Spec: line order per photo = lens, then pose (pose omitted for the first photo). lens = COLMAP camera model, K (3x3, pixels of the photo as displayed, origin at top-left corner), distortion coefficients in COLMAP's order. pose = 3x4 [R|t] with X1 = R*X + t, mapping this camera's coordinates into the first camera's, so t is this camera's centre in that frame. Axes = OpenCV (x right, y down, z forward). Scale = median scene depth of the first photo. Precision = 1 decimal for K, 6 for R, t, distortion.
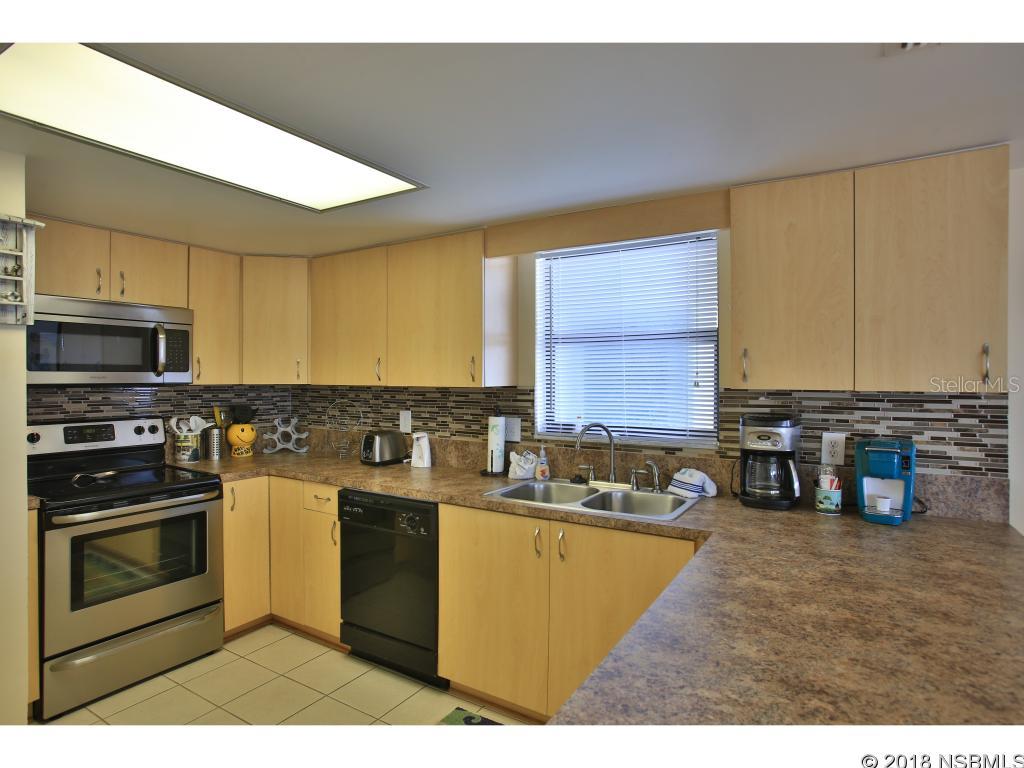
lens RADIAL K [[571.0, 0, 512.0], [0, 571.0, 384.0], [0, 0, 1]] dist [-0.054118, 0.035480]
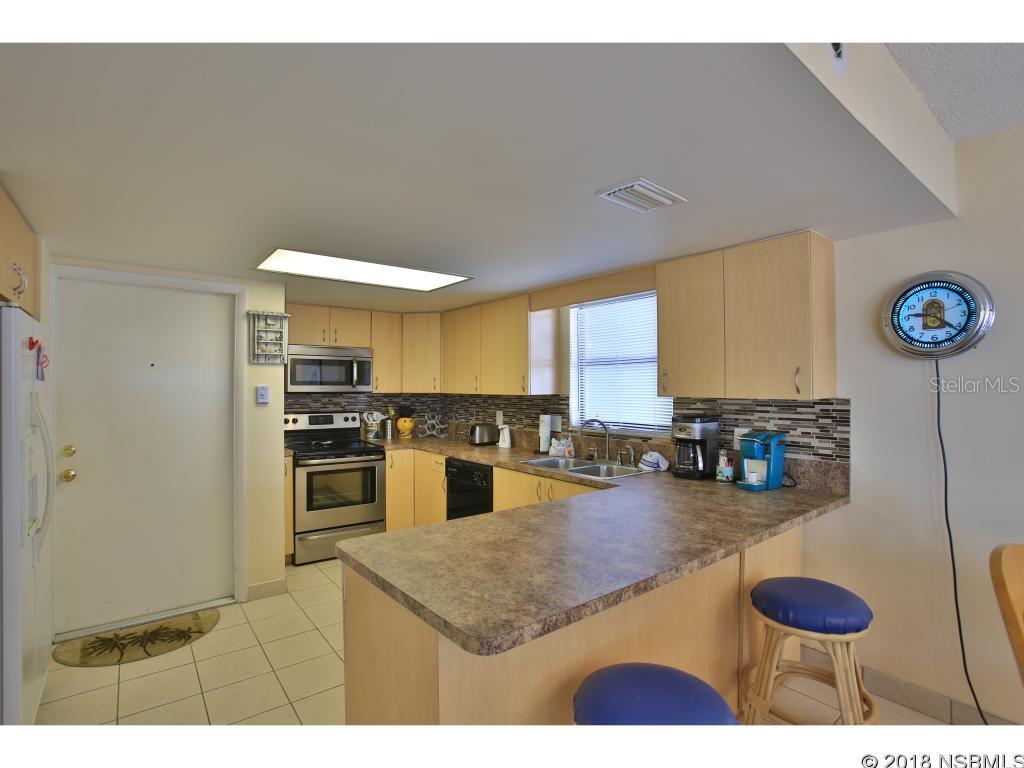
lens RADIAL K [[503.2, 0, 510.3], [0, 503.2, 388.0], [0, 0, 1]] dist [-0.041861, 0.000079]
pose [[0.939132, 0.000329, -0.343555, 0.368869], [-0.004339, 0.999931, -0.010903, 0.001458], [0.343528, 0.011730, 0.939069, -0.299718]]
